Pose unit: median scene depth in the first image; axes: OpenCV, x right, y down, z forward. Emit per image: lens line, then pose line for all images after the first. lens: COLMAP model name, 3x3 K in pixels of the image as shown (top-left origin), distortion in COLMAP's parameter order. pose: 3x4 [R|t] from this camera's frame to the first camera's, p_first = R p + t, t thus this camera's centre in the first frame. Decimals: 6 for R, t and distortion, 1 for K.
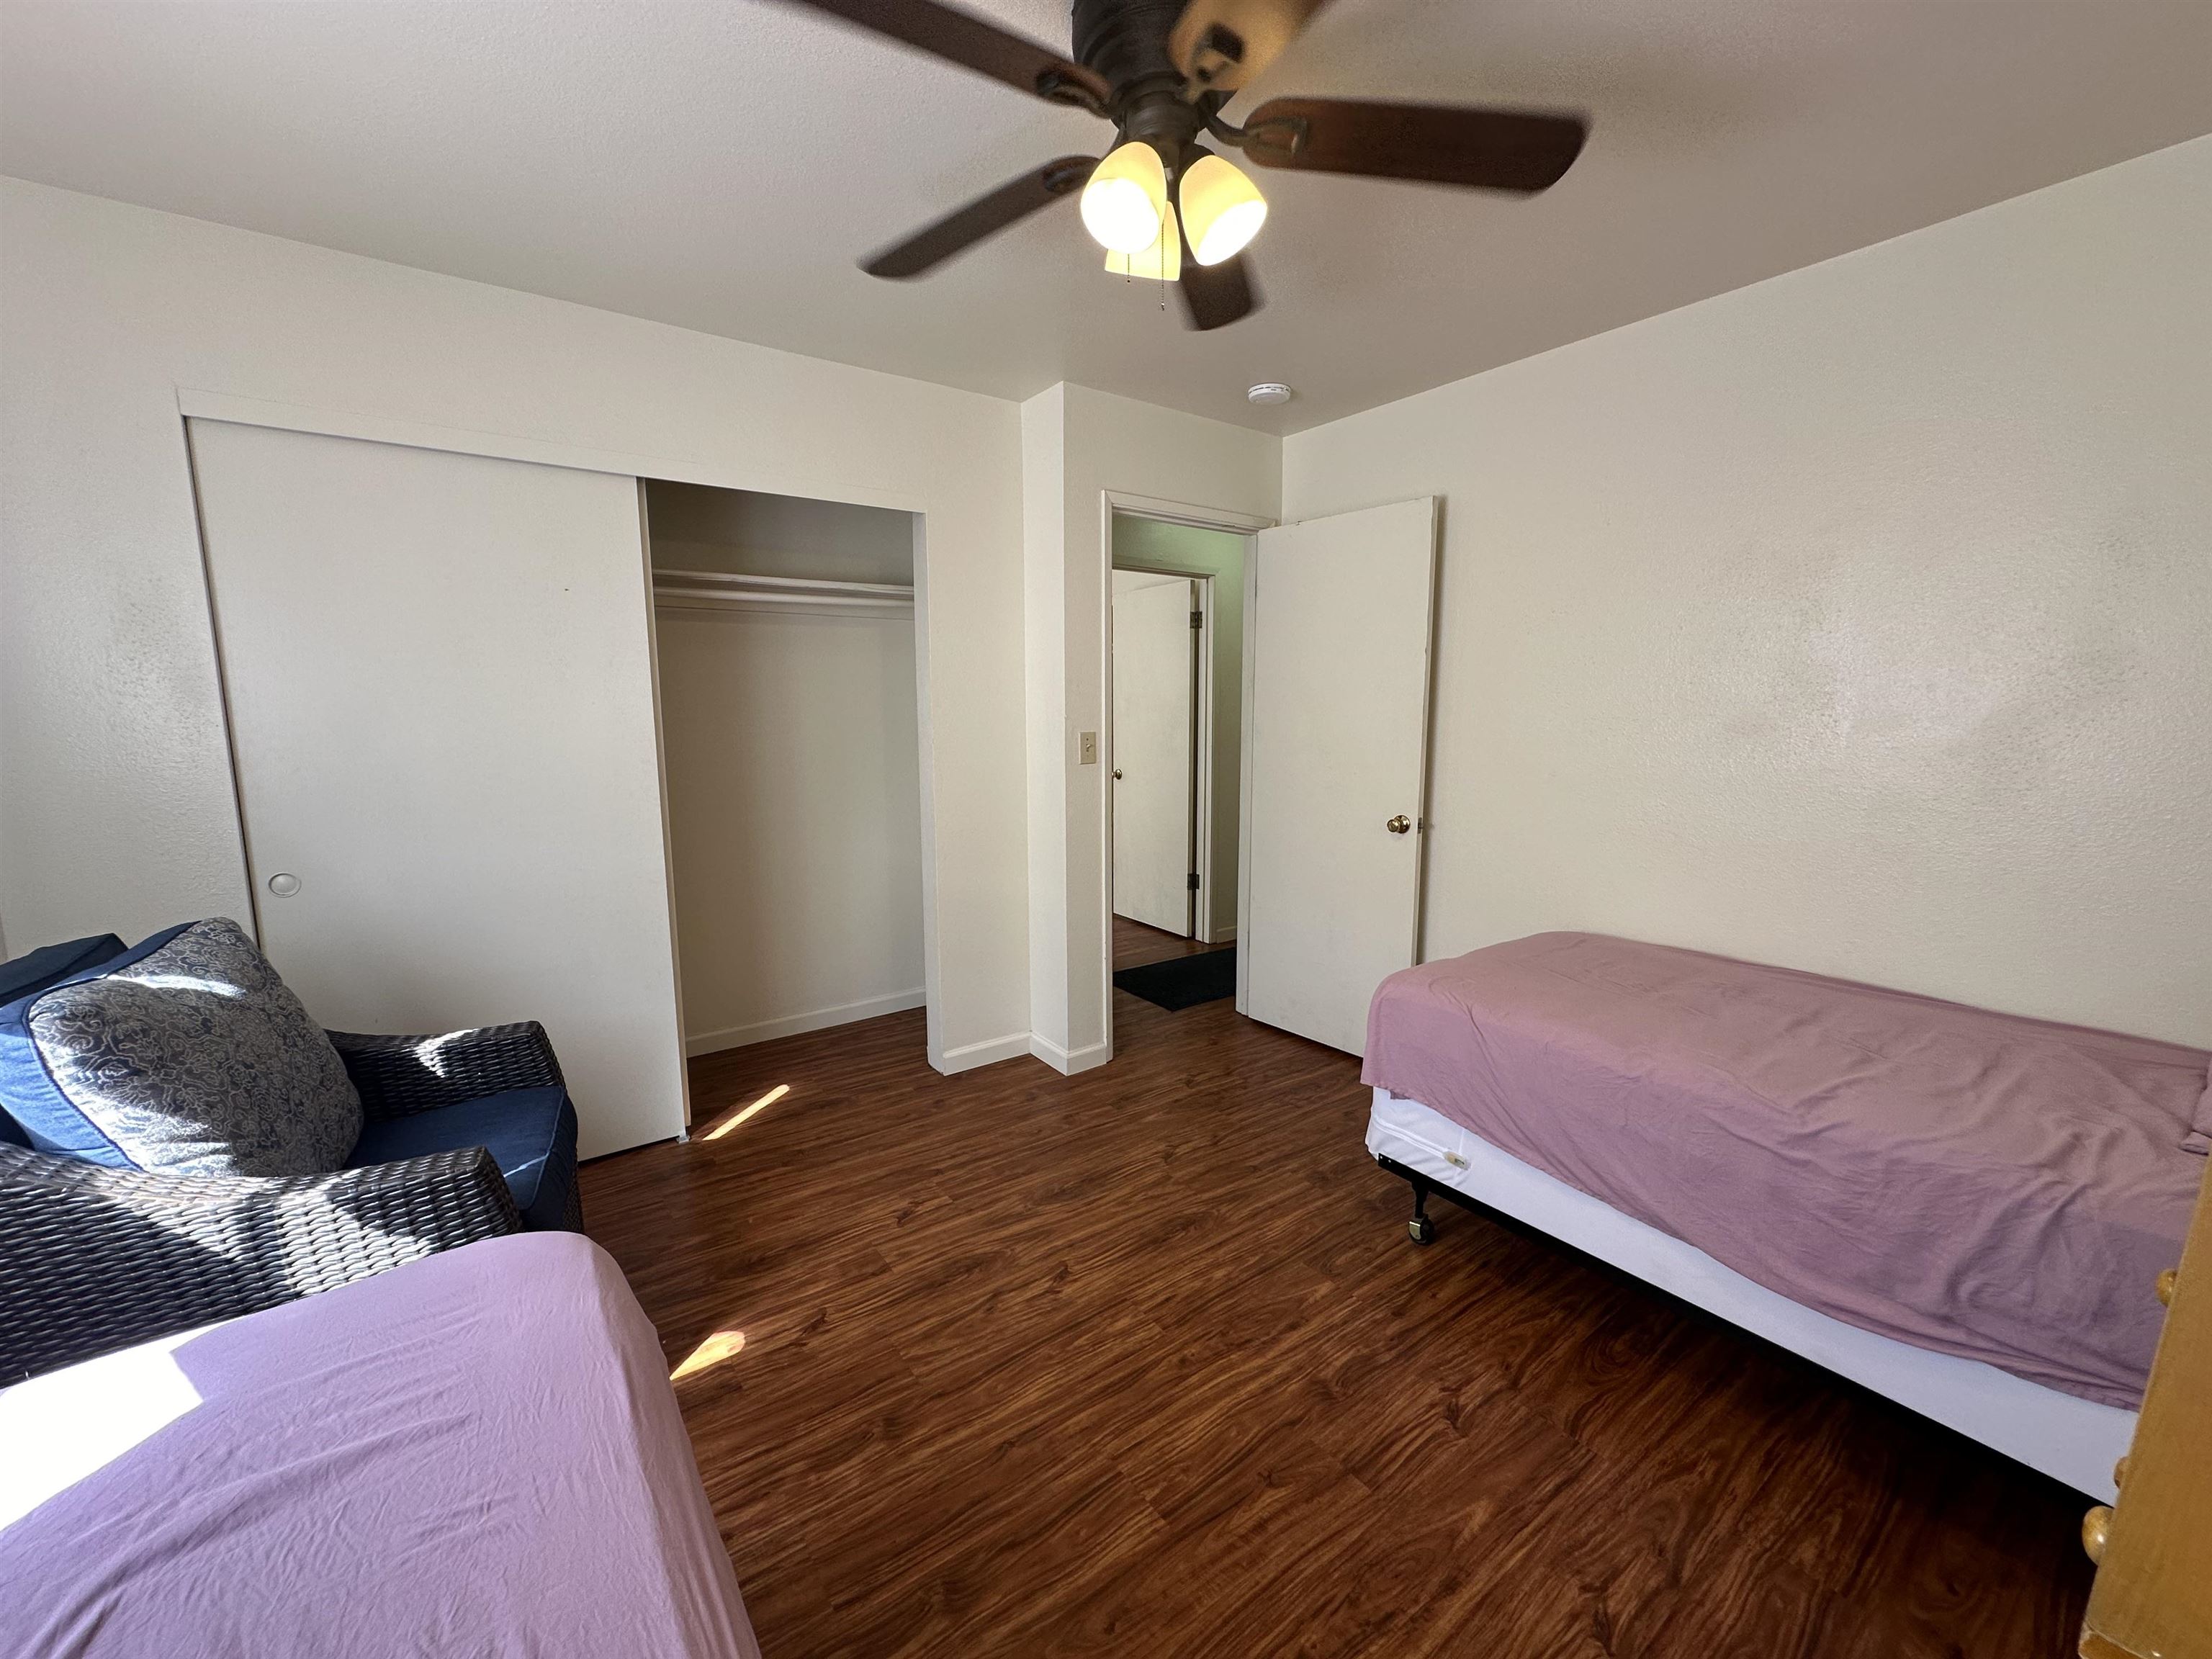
lens RADIAL K [[888.8, 0, 1101.6], [0, 888.8, 847.3], [0, 0, 1]] dist [0.001526, 0.000218]
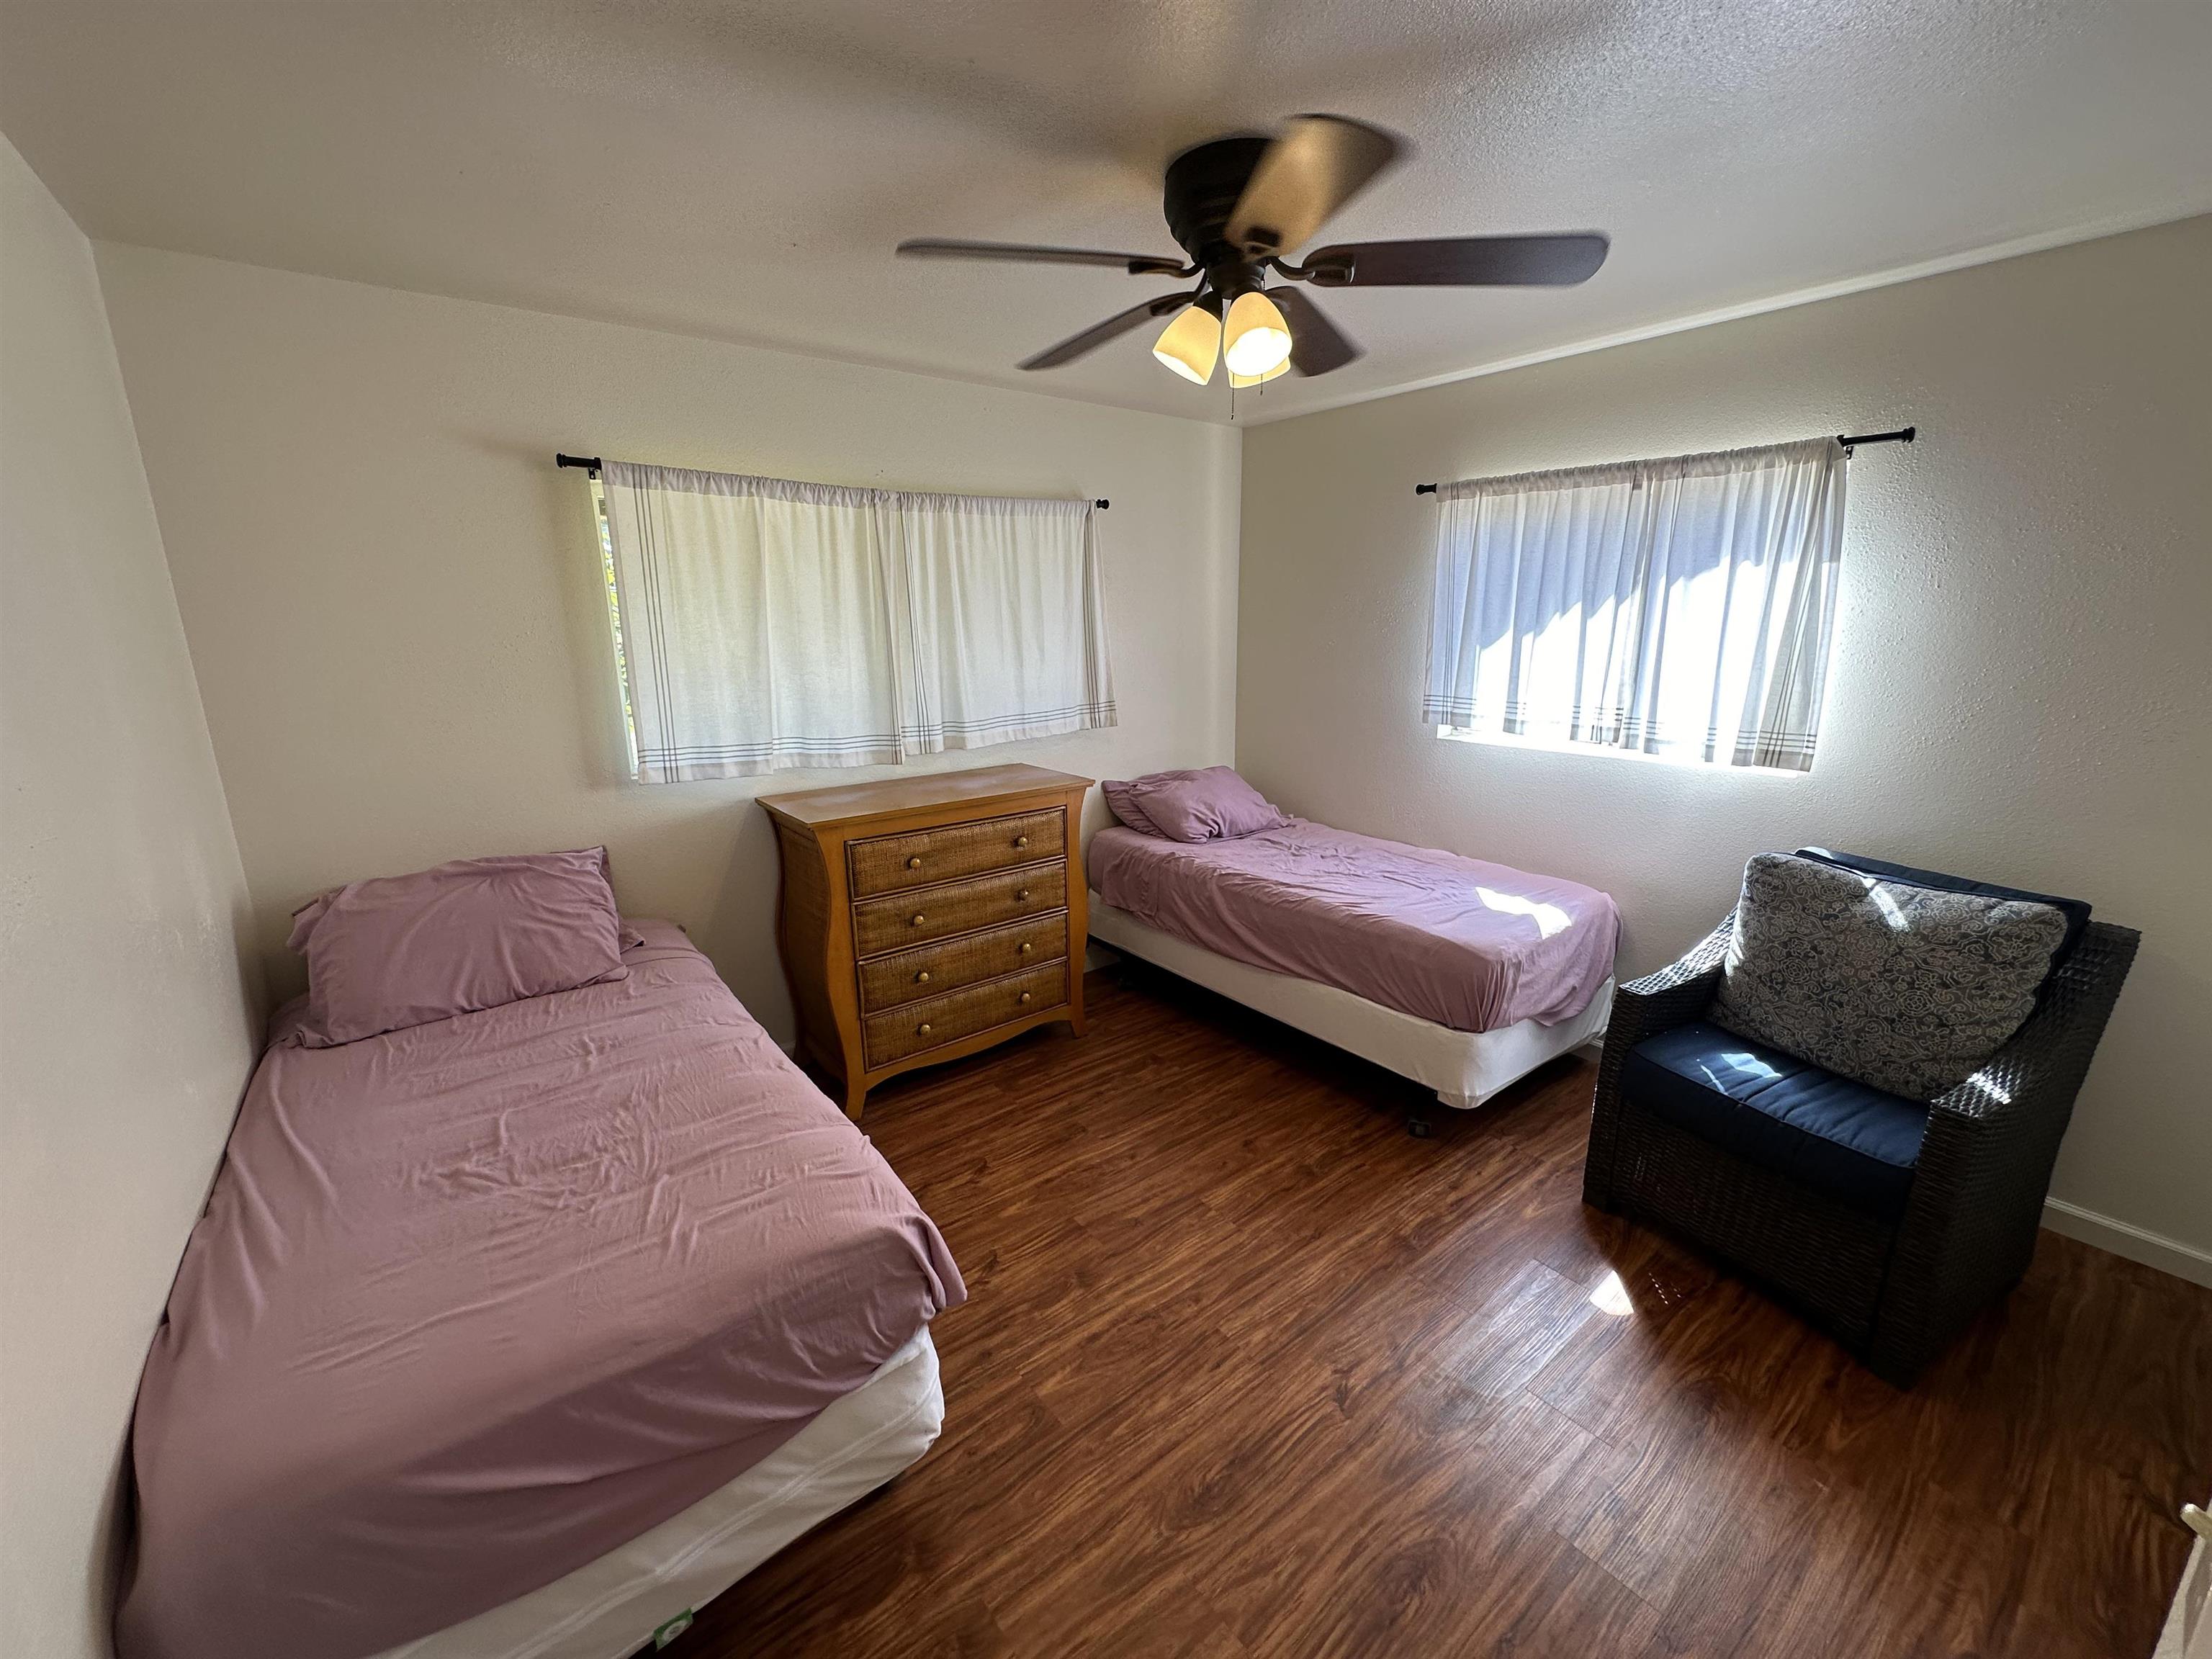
lens RADIAL K [[888.8, 0, 1104.1], [0, 888.8, 824.1], [0, 0, 1]] dist [0.001526, 0.000218]
pose [[-0.999214, 0.023575, -0.031861, 0.241167], [0.009798, 0.925840, 0.377790, -0.442017], [0.038404, 0.377181, -0.925343, 1.878231]]
